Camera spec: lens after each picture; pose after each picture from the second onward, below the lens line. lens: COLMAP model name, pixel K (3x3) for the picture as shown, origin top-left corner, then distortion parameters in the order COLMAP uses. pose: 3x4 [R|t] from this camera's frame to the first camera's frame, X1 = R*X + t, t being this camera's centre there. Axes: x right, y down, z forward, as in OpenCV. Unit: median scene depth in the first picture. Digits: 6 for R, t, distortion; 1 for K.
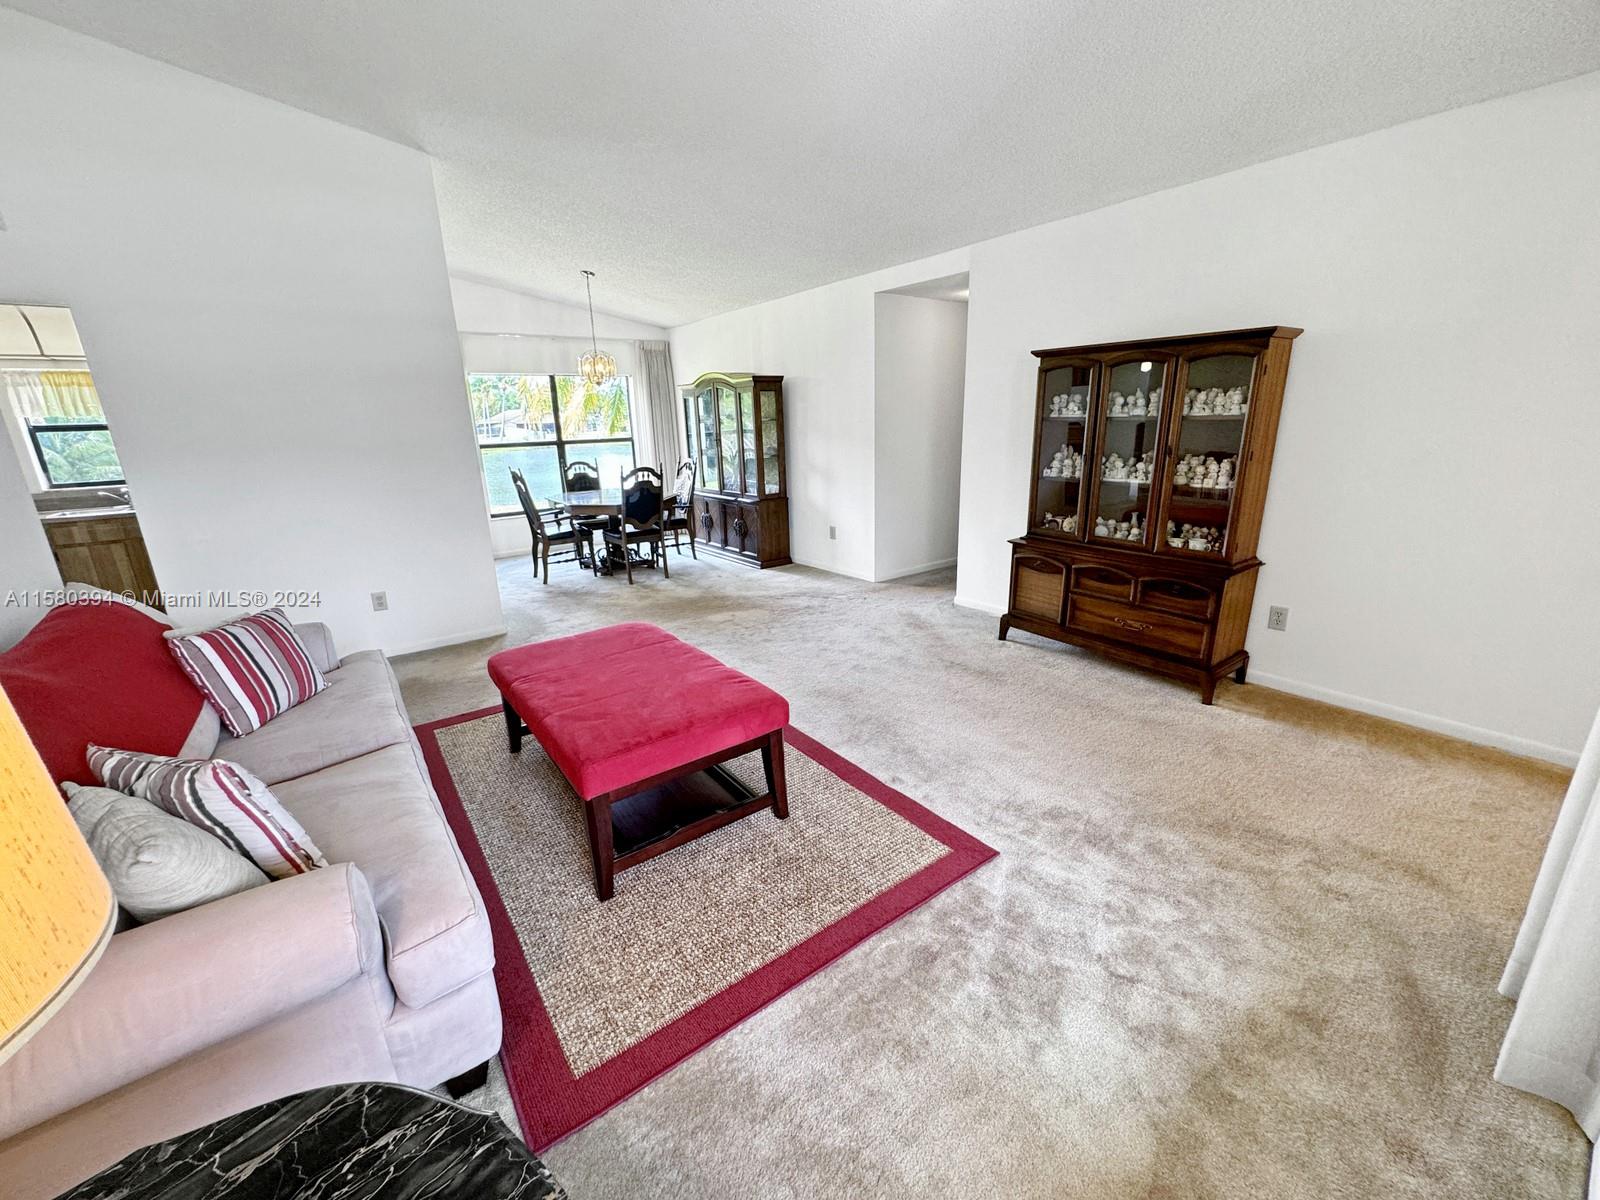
lens RADIAL K [[649.4, 0, 801.2], [0, 649.4, 596.5], [0, 0, 1]] dist [-0.006756, 0.000156]
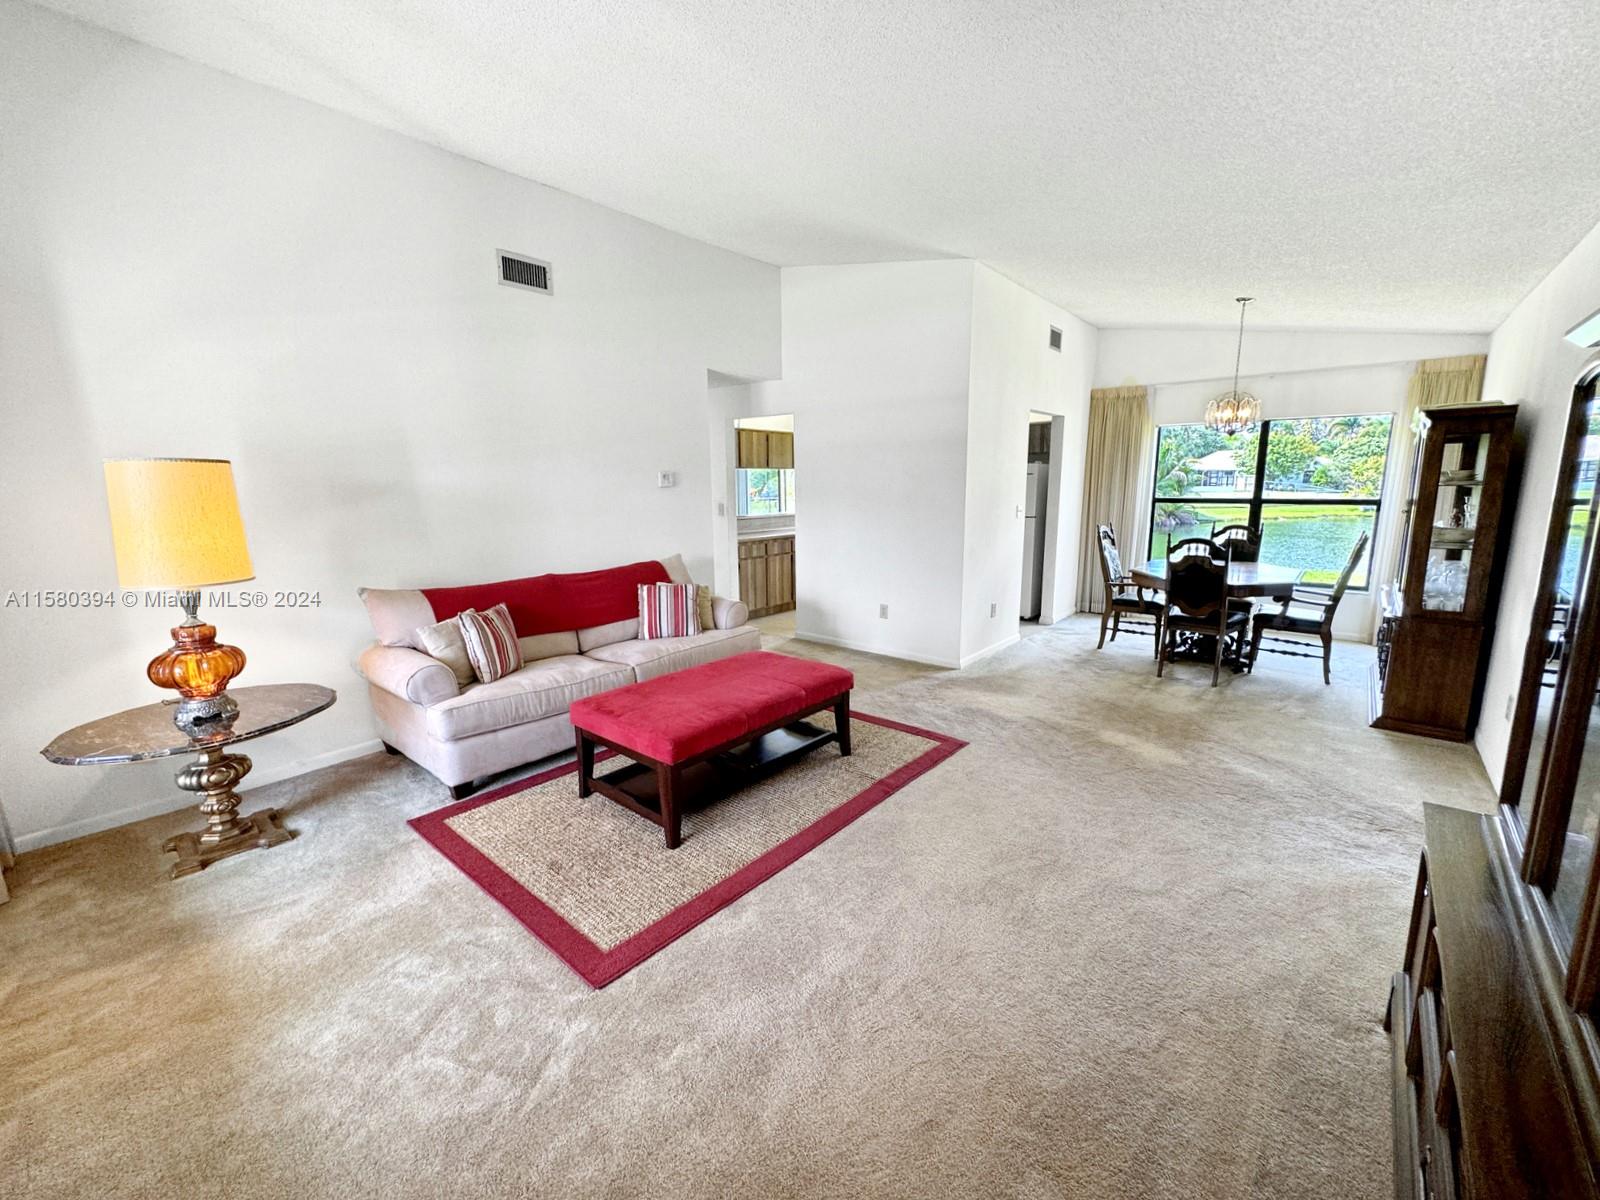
lens RADIAL K [[649.4, 0, 787.9], [0, 649.4, 599.6], [0, 0, 1]] dist [-0.006756, 0.000156]
pose [[0.207824, 0.203570, -0.956749, 0.392631], [-0.254885, 0.955585, 0.147957, -0.110647], [0.944374, 0.213112, 0.250481, 0.328539]]
